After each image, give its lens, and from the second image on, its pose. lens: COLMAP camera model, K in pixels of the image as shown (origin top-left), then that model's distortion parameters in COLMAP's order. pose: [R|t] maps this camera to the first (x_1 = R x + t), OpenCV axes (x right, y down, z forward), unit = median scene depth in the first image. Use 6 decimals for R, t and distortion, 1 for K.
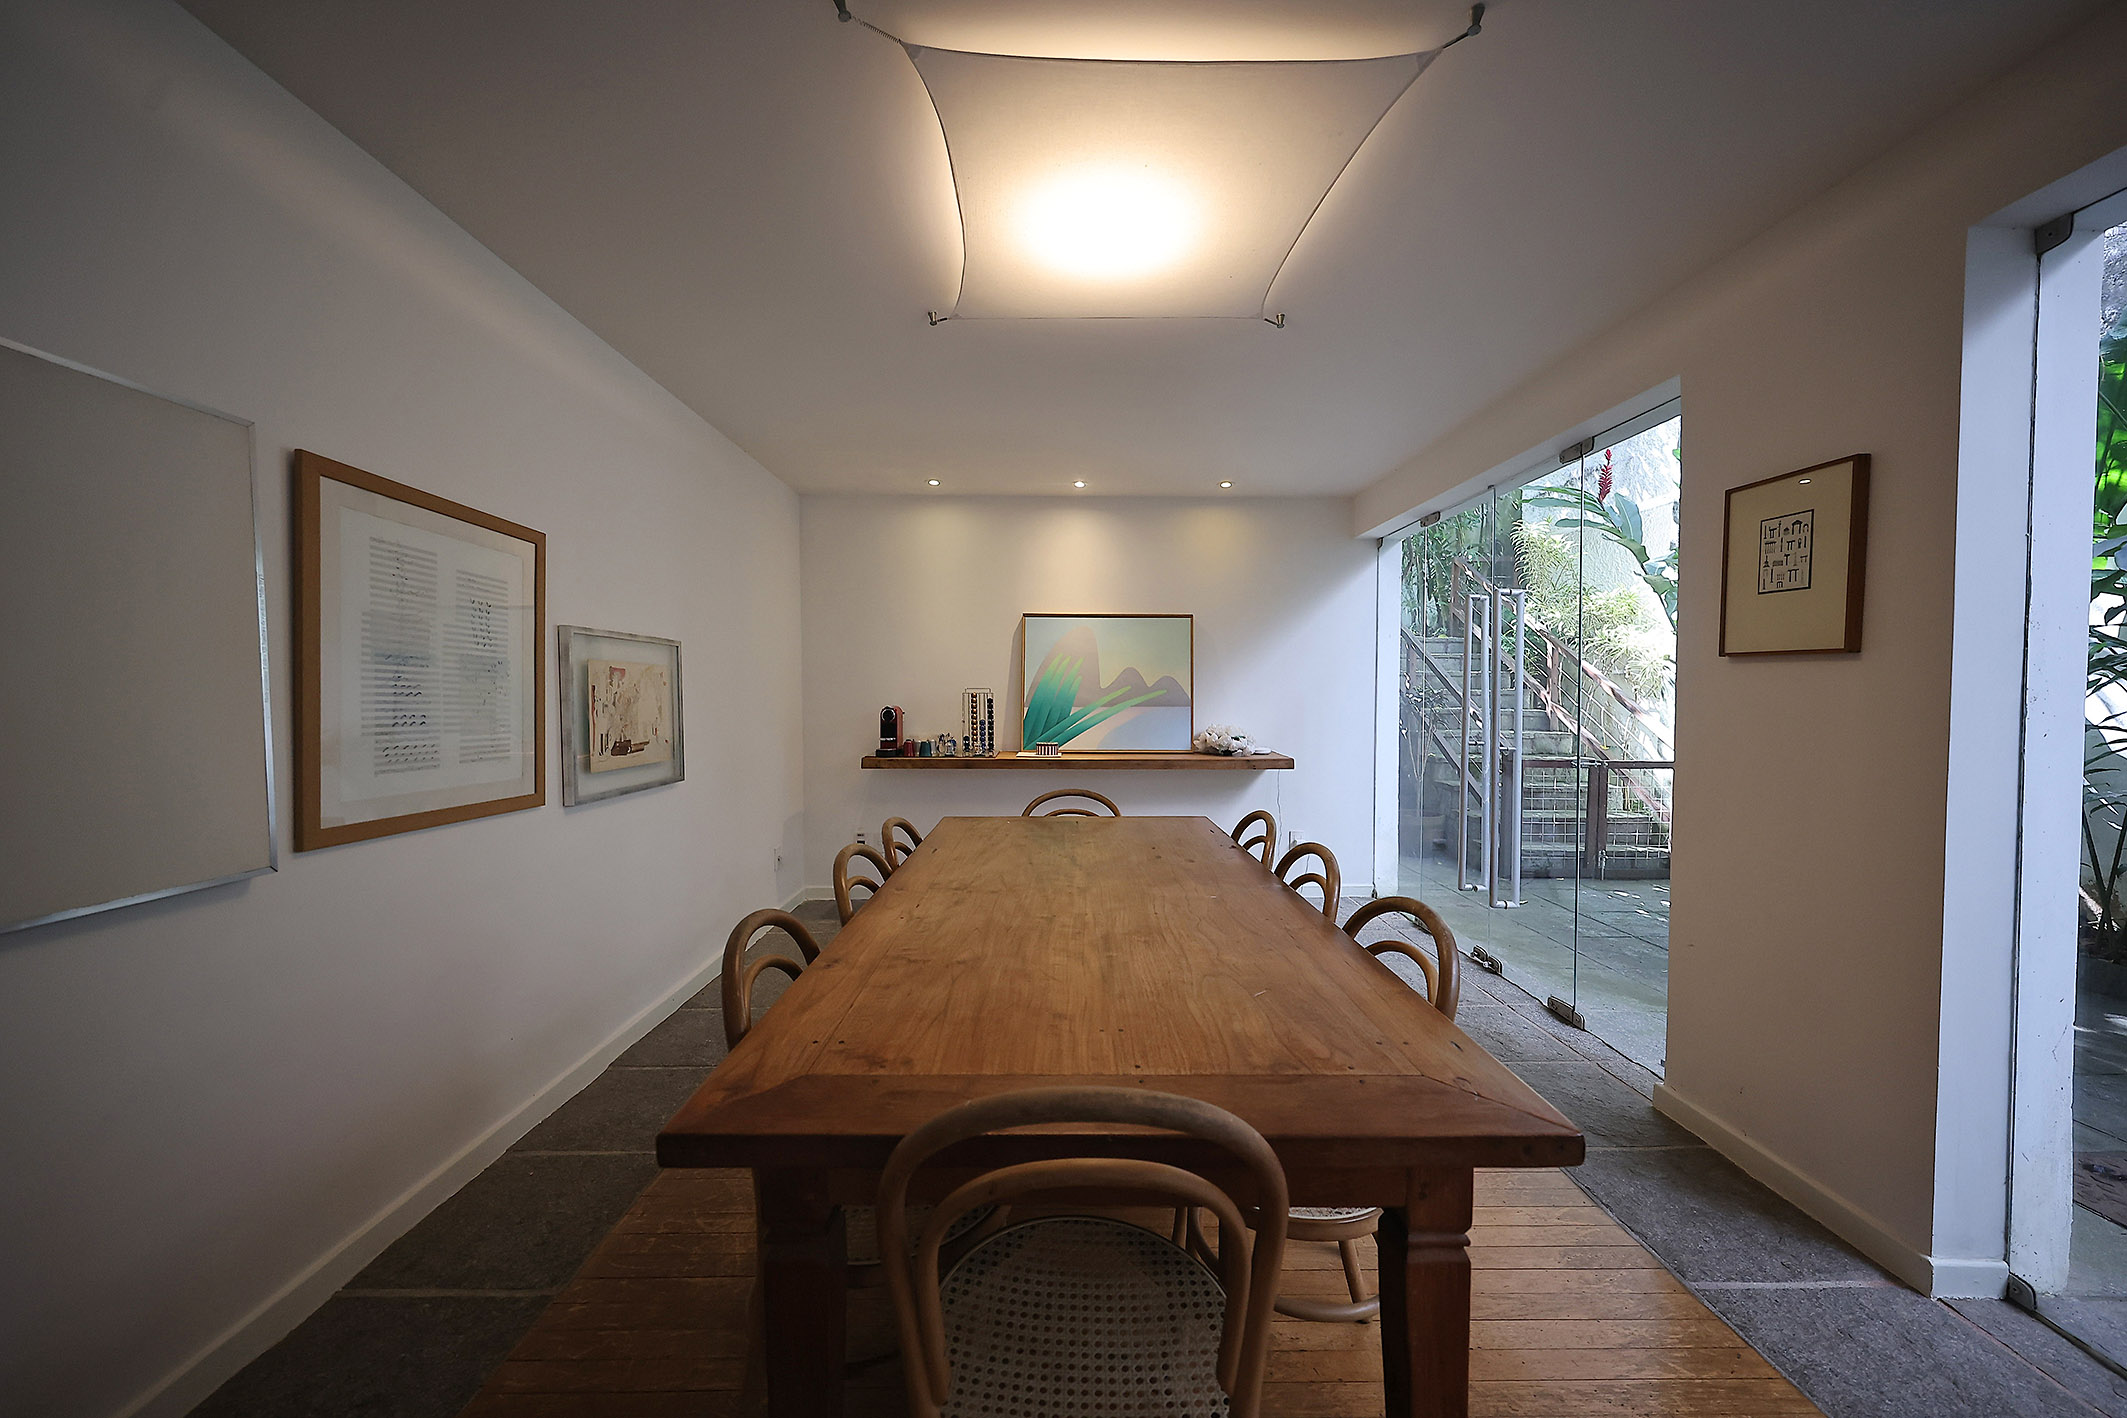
lens RADIAL K [[766.0, 0, 1054.8], [0, 766.0, 715.4], [0, 0, 1]] dist [-0.000154, -0.000113]
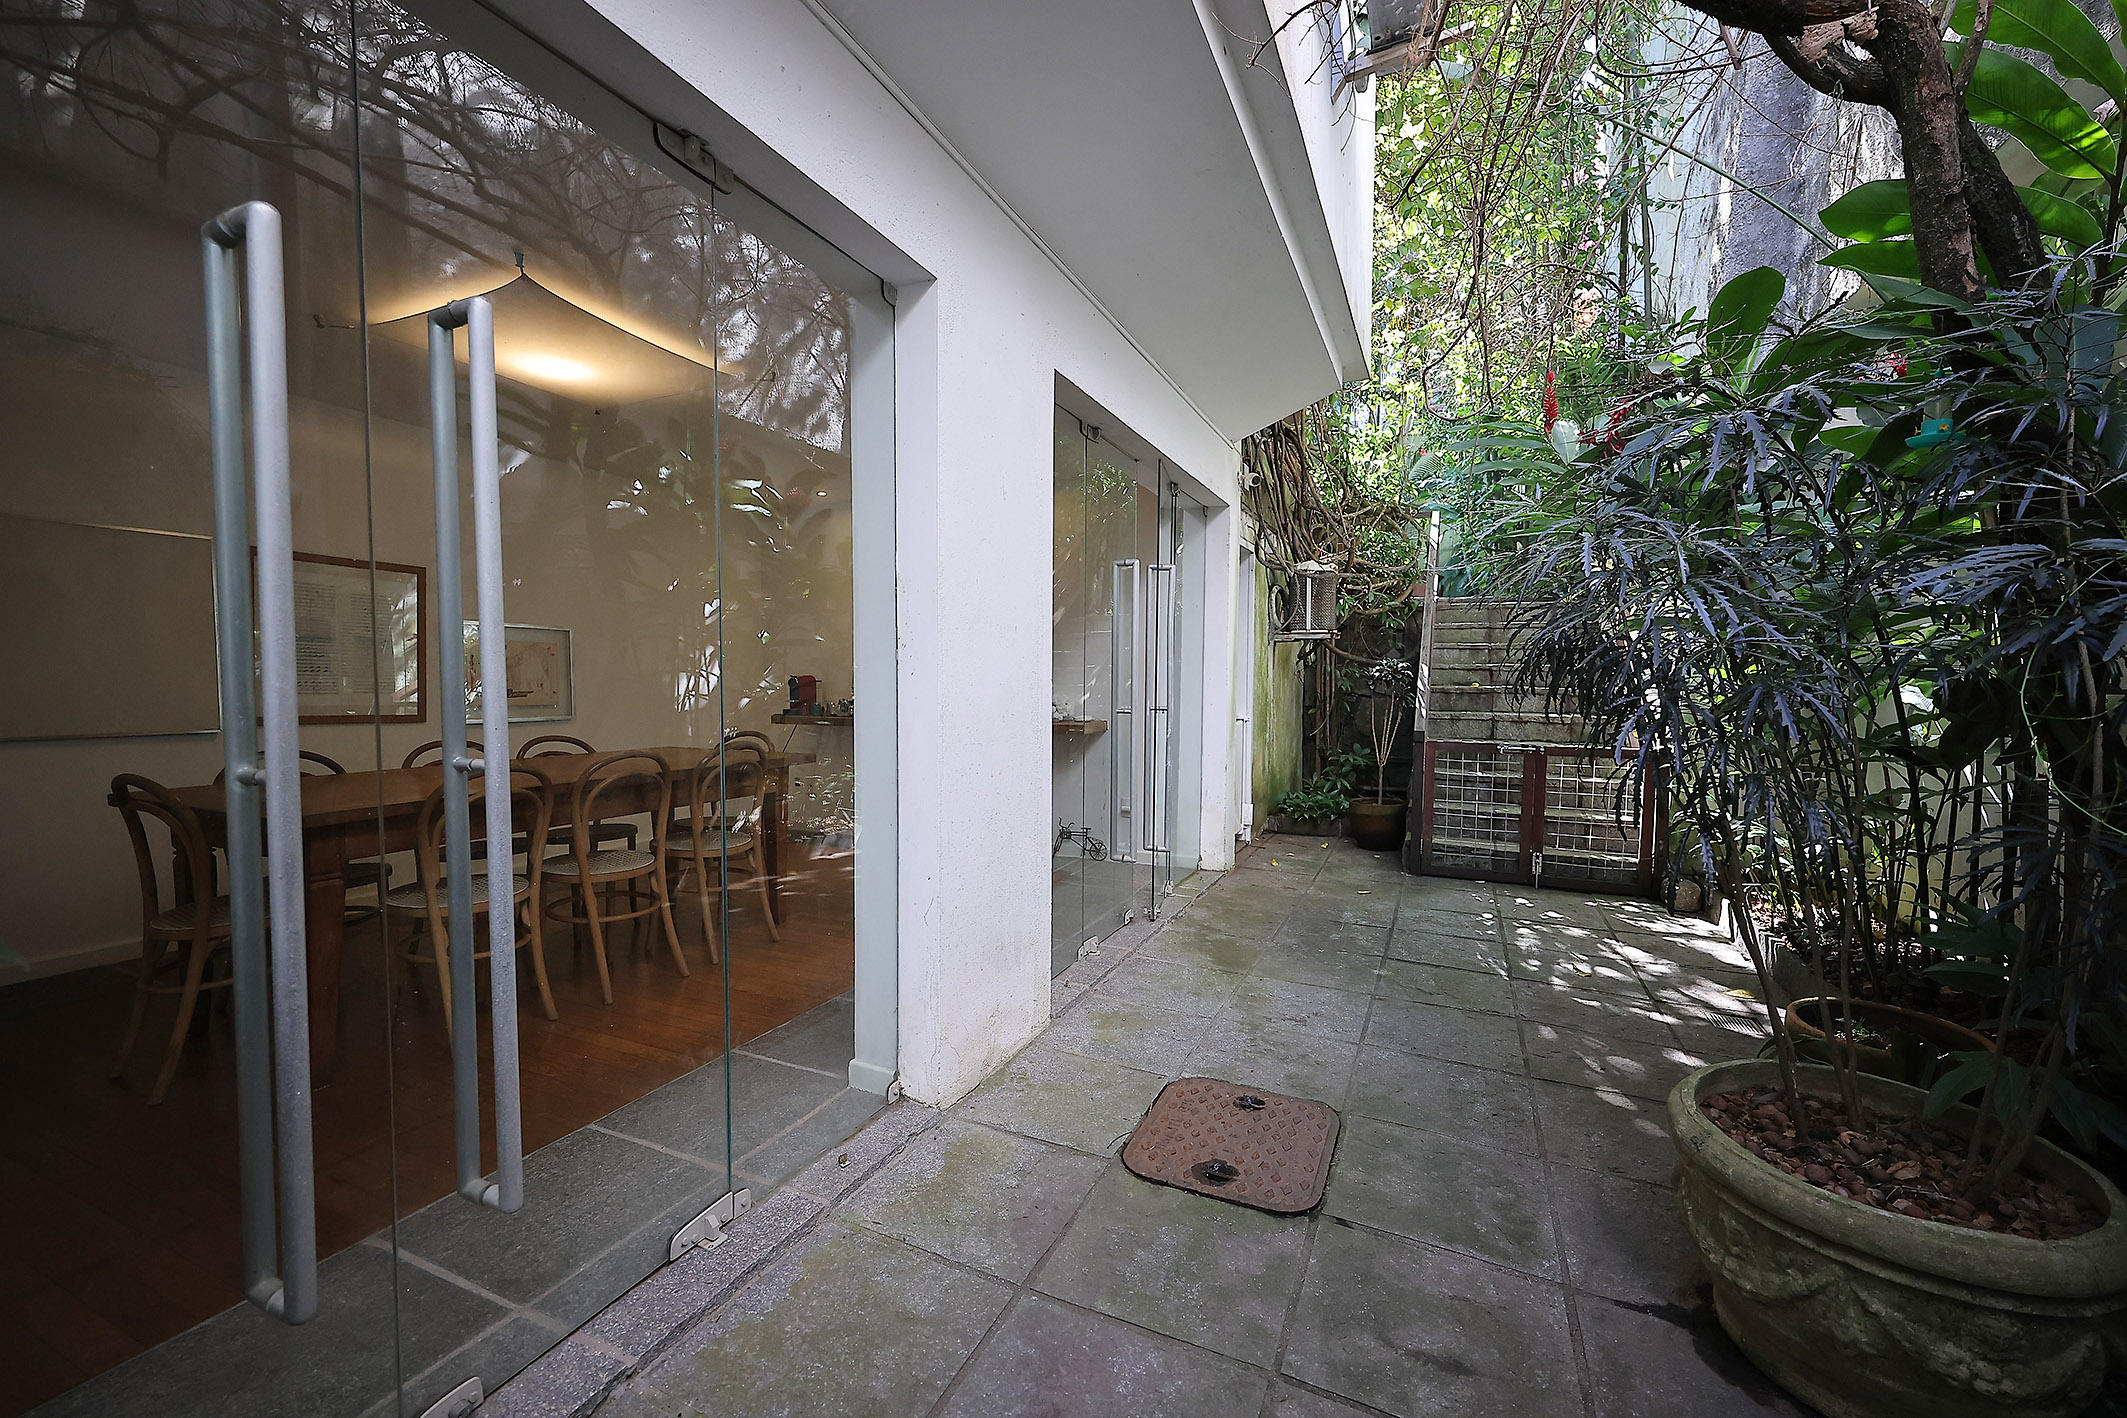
lens RADIAL K [[843.1, 0, 1063.5], [0, 843.1, 709.0], [0, 0, 1]] dist [0.000355, 0.000008]
pose [[0.908247, 0.017606, -0.418063, 0.711996], [-0.017022, 0.999842, 0.005126, 0.025513], [0.418087, 0.002460, 0.908404, -0.068271]]
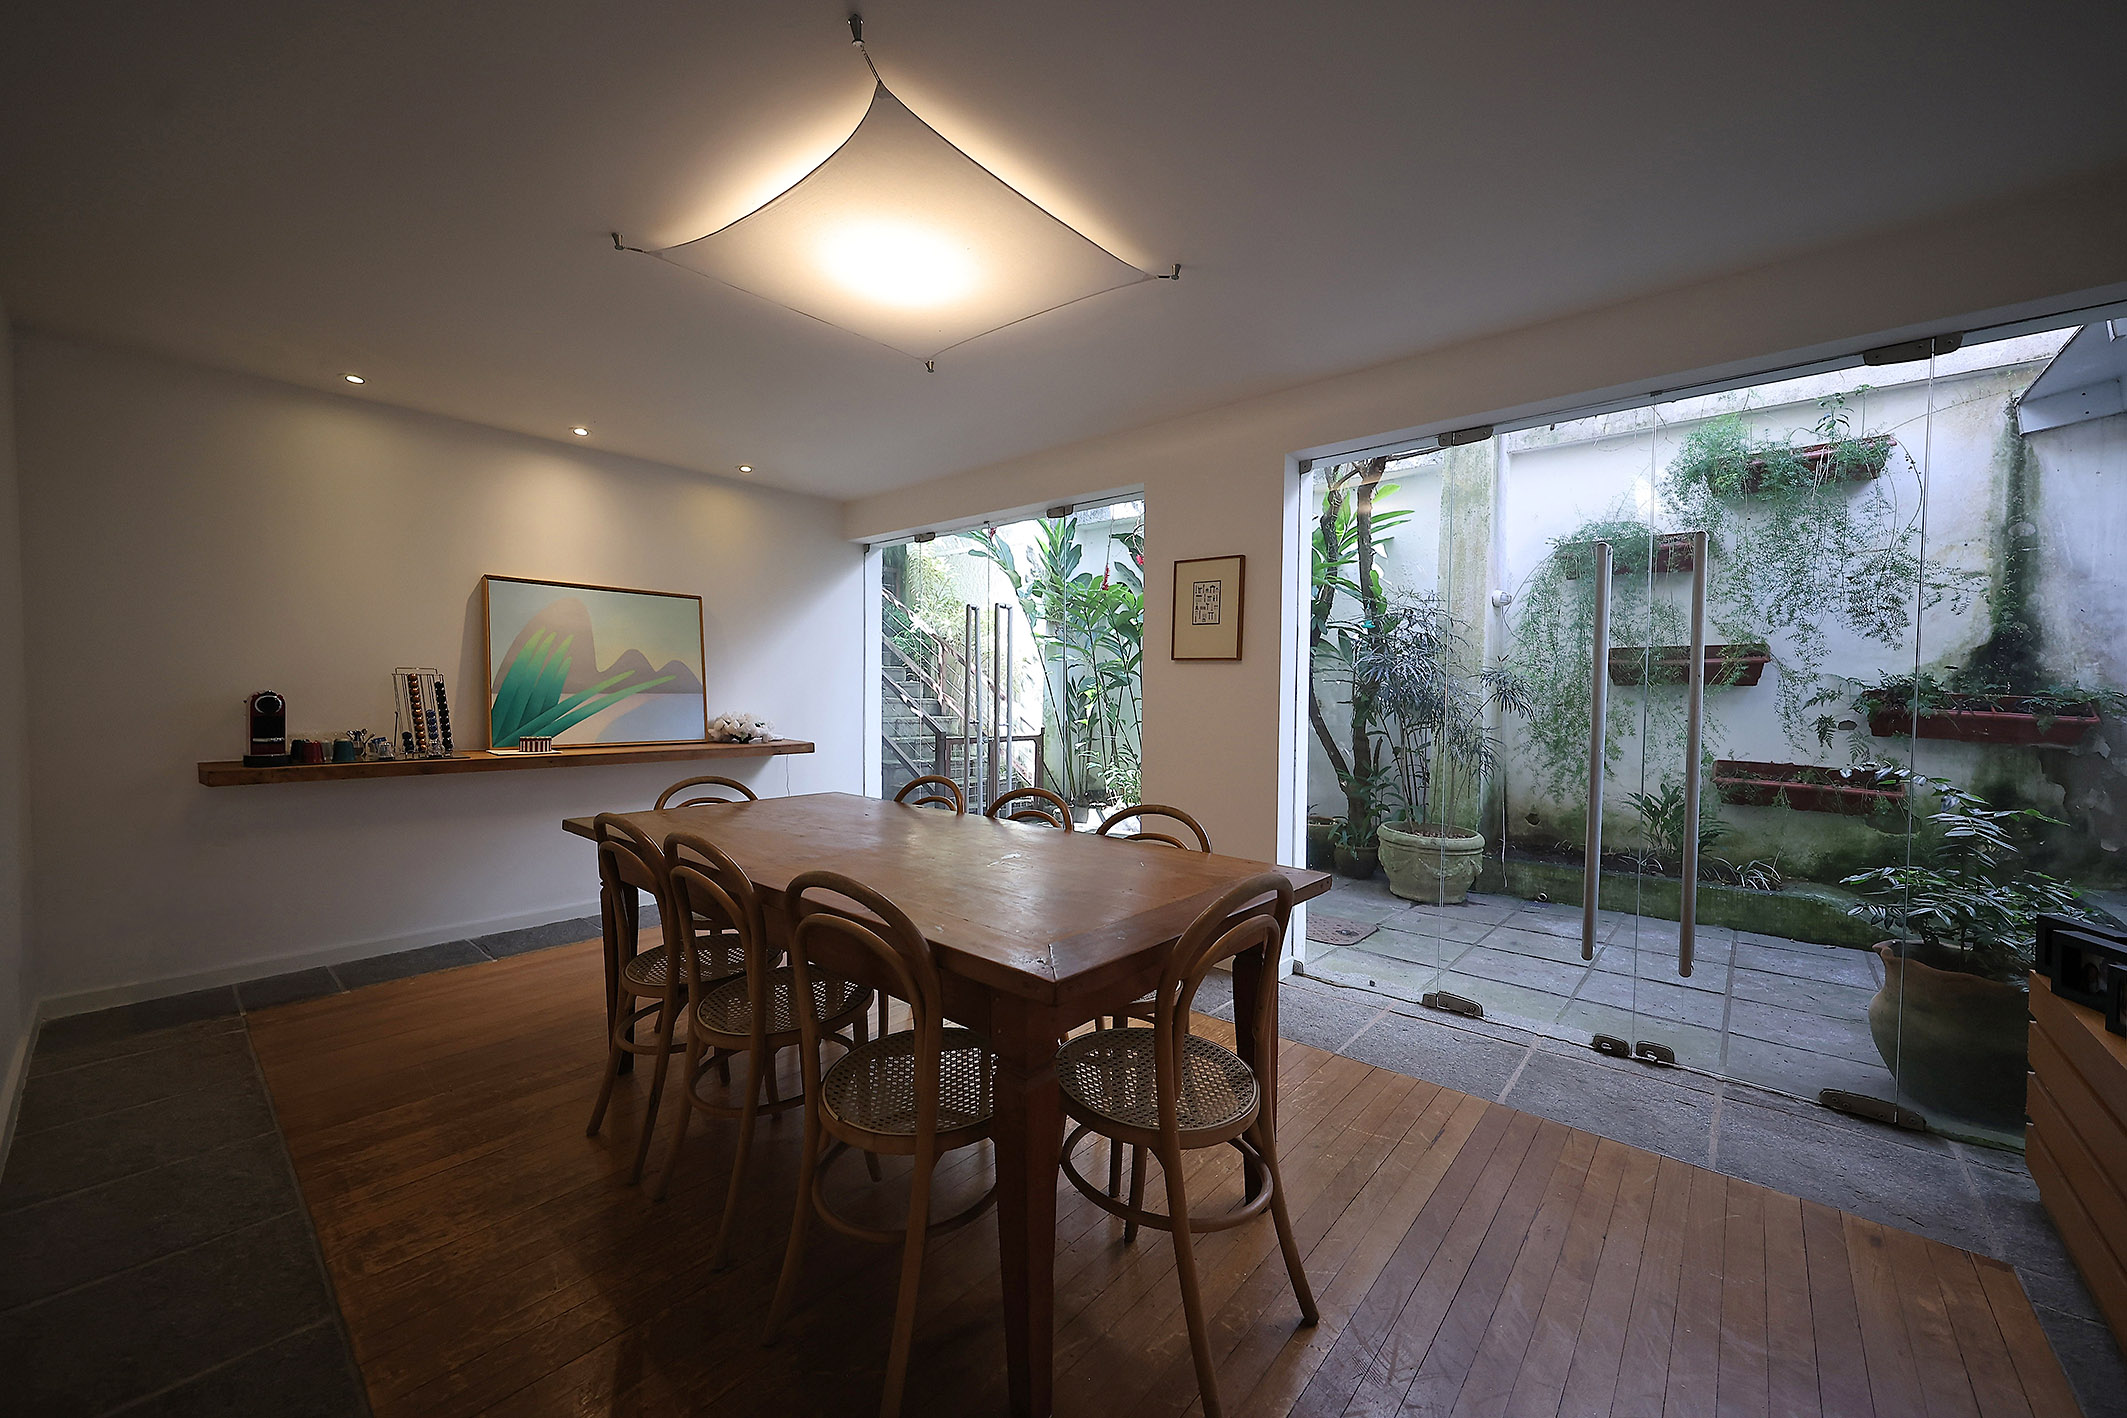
lens RADIAL K [[792.0, 0, 1063.5], [0, 792.0, 709.0], [0, 0, 1]] dist [0.000416, -0.000005]
pose [[0.659987, -0.011687, 0.751186, -0.268143], [0.012396, 0.999912, 0.004666, 0.008985], [-0.751174, 0.006232, 0.660074, 0.015711]]
